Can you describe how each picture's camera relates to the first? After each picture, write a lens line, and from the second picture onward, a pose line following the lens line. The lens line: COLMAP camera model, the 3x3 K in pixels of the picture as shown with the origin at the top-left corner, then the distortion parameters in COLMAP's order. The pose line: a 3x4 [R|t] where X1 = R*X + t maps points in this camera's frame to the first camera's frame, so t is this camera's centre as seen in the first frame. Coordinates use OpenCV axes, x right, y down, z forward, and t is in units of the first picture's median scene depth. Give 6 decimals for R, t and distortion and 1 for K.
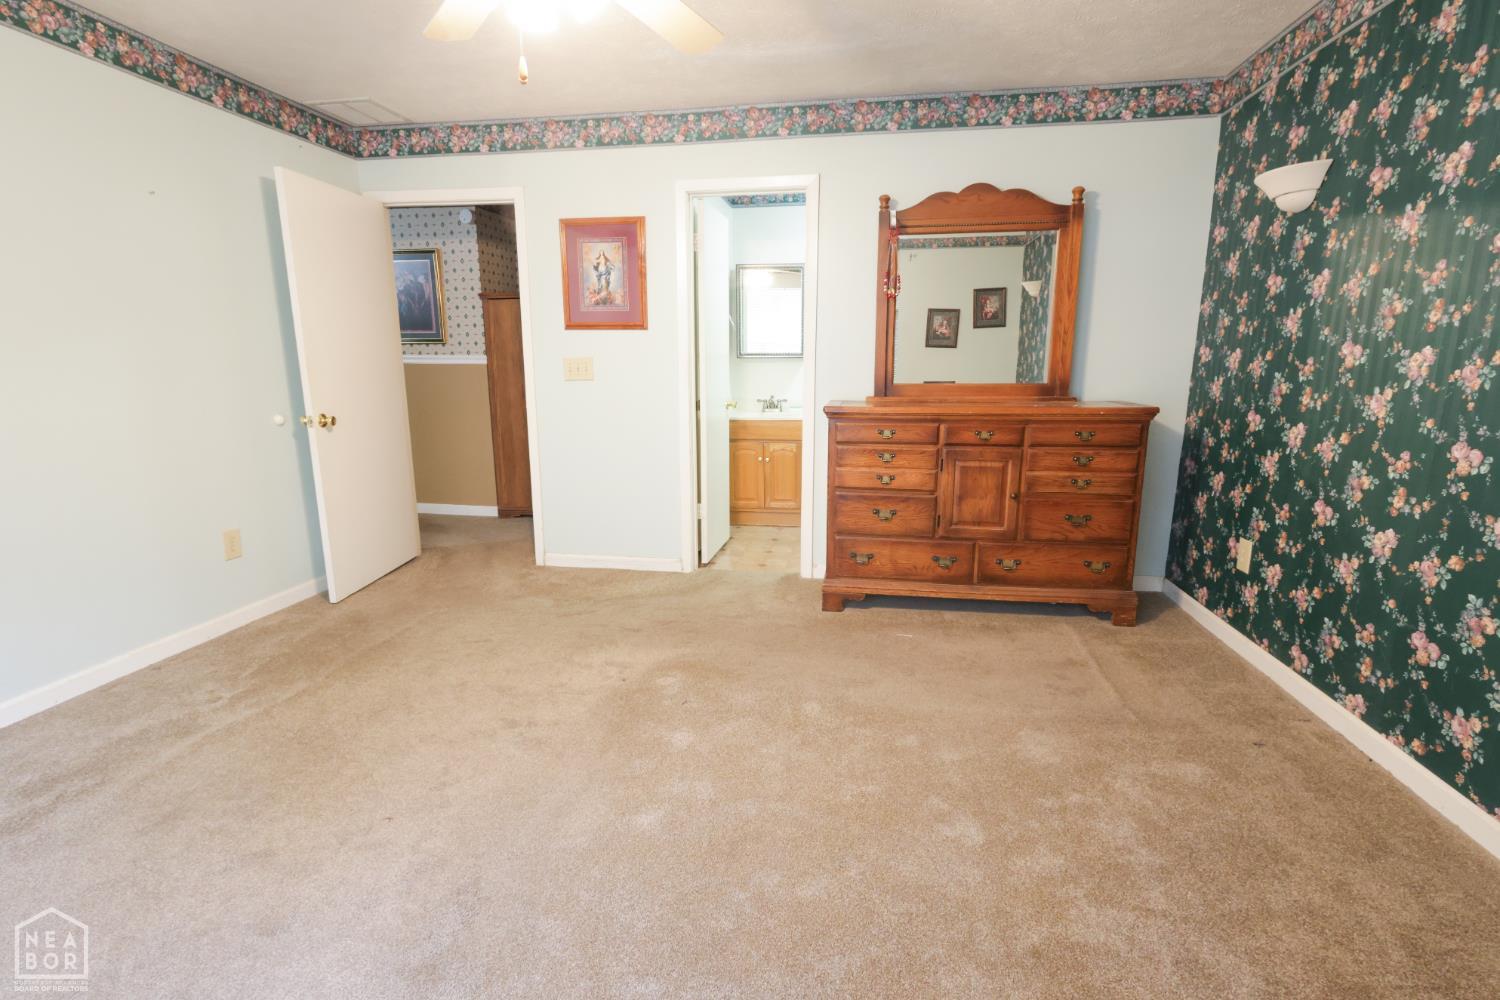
lens RADIAL K [[691.1, 0, 741.2], [0, 691.1, 499.1], [0, 0, 1]] dist [-0.003154, 0.001822]
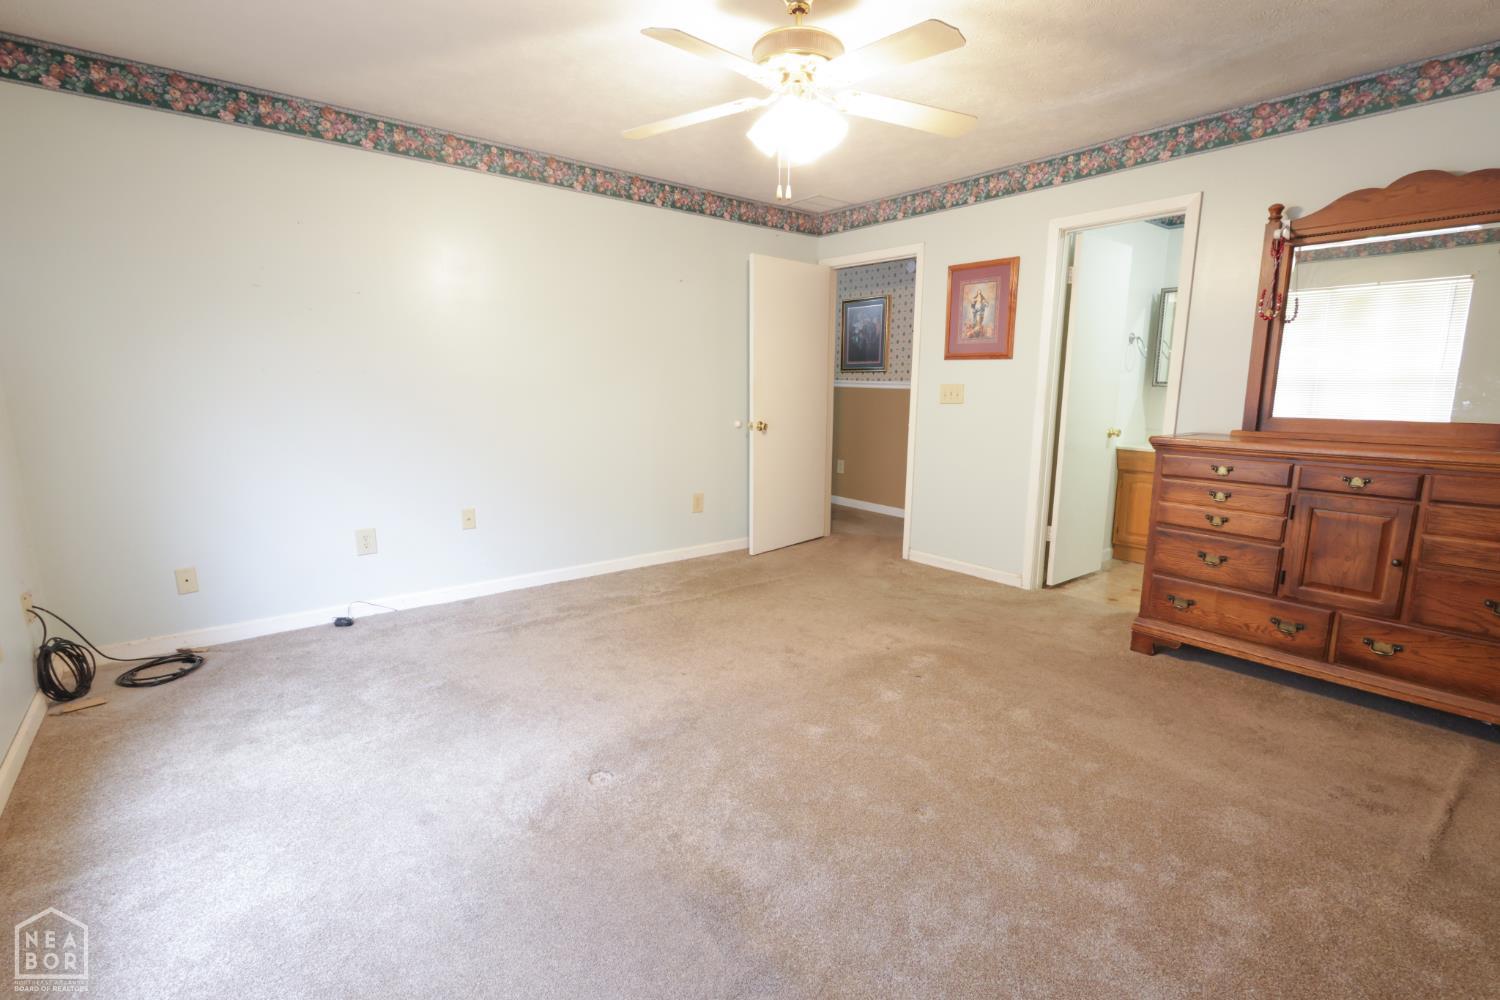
lens RADIAL K [[691.1, 0, 785.7], [0, 691.1, 503.4], [0, 0, 1]] dist [-0.003154, 0.001822]
pose [[0.763201, 0.118404, -0.635221, 0.352362], [-0.138259, 0.990224, 0.018460, 0.010461], [0.631197, 0.073736, 0.772110, -0.054484]]
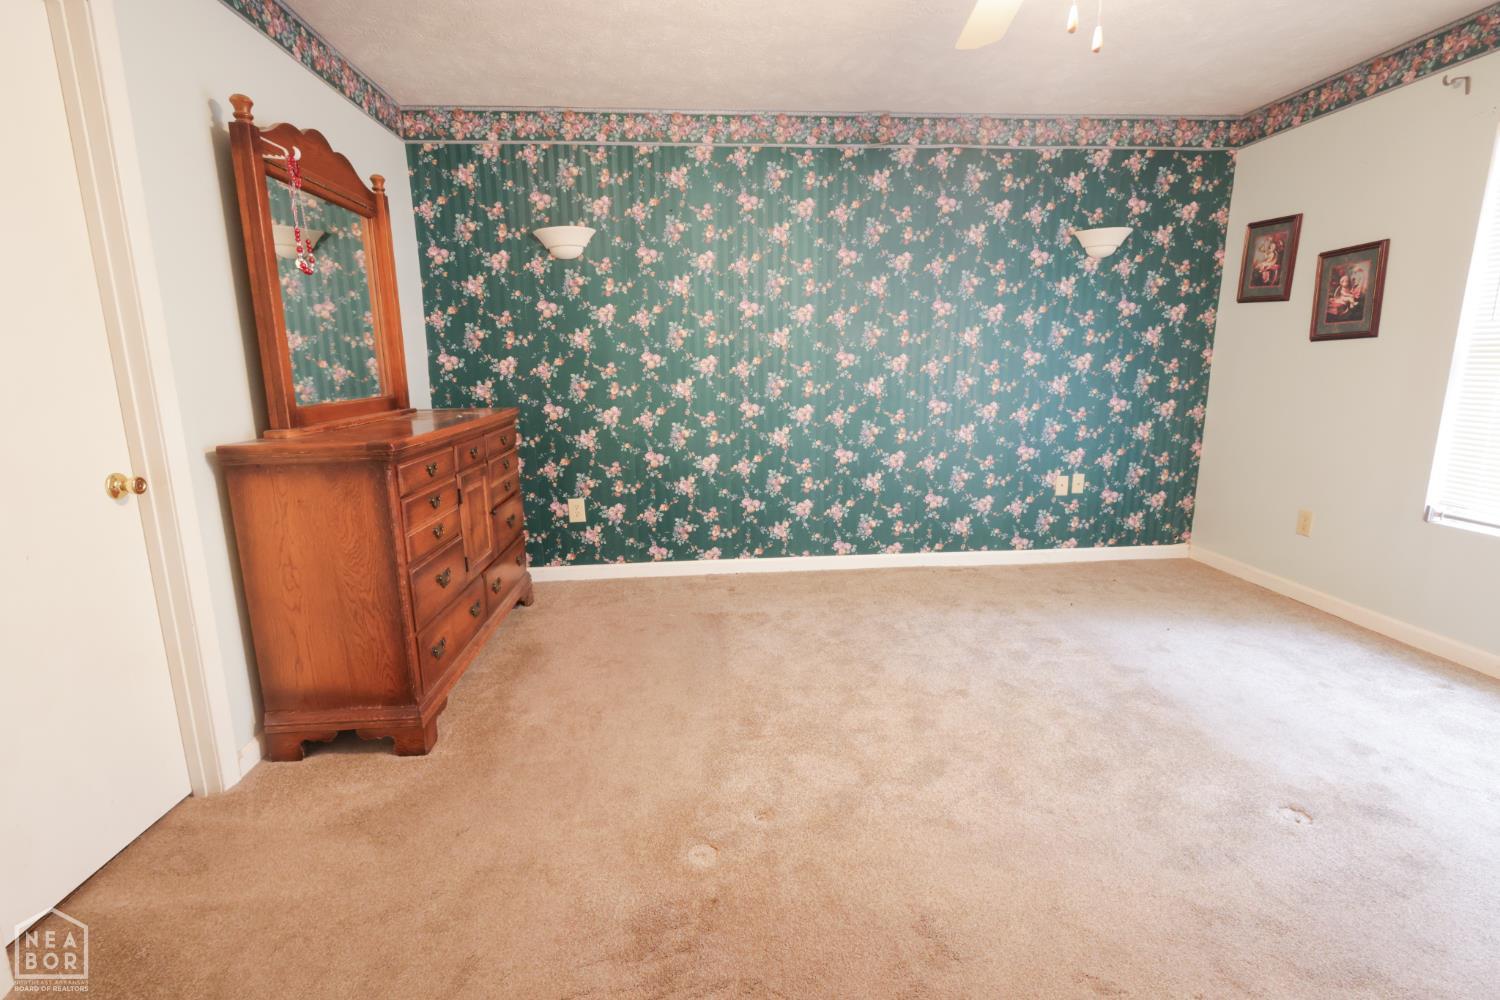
lens RADIAL K [[691.1, 0, 749.4], [0, 691.1, 498.6], [0, 0, 1]] dist [-0.003154, 0.001822]
pose [[-0.241008, -0.183854, 0.952949, -0.536743], [0.208071, 0.949274, 0.235768, -0.159580], [-0.947957, 0.255103, -0.190528, 0.794528]]
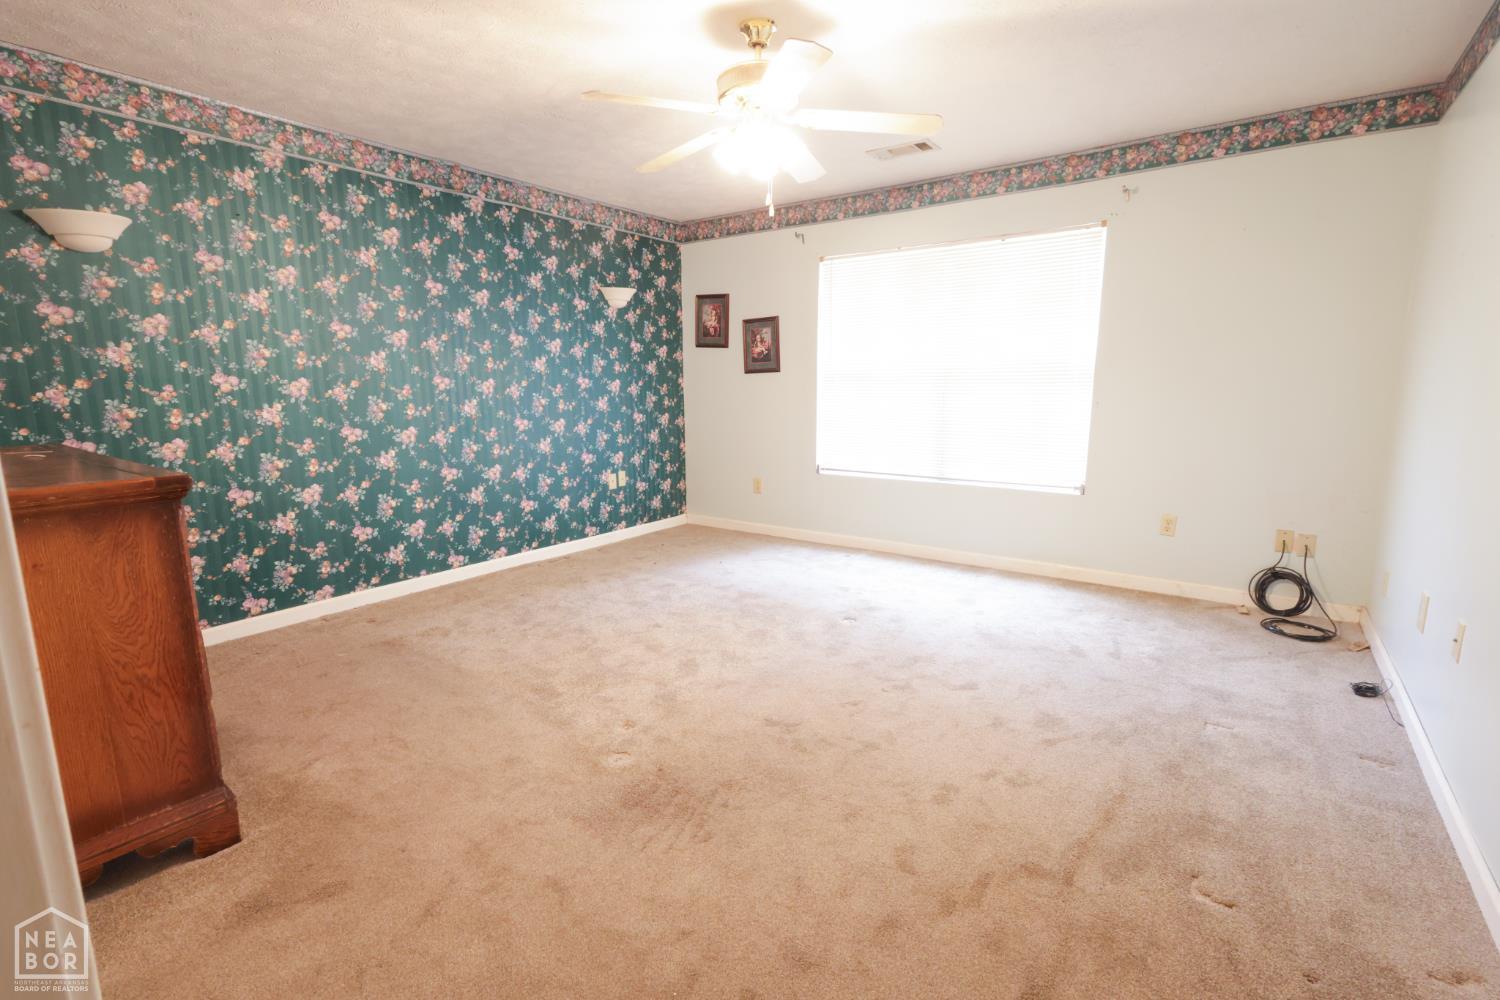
lens RADIAL K [[691.1, 0, 746.2], [0, 691.1, 503.1], [0, 0, 1]] dist [-0.003154, 0.001822]
pose [[-0.895909, -0.067083, 0.439143, -0.473790], [0.099347, 0.933241, 0.345242, -0.244087], [-0.432986, 0.352933, -0.829434, 1.213377]]
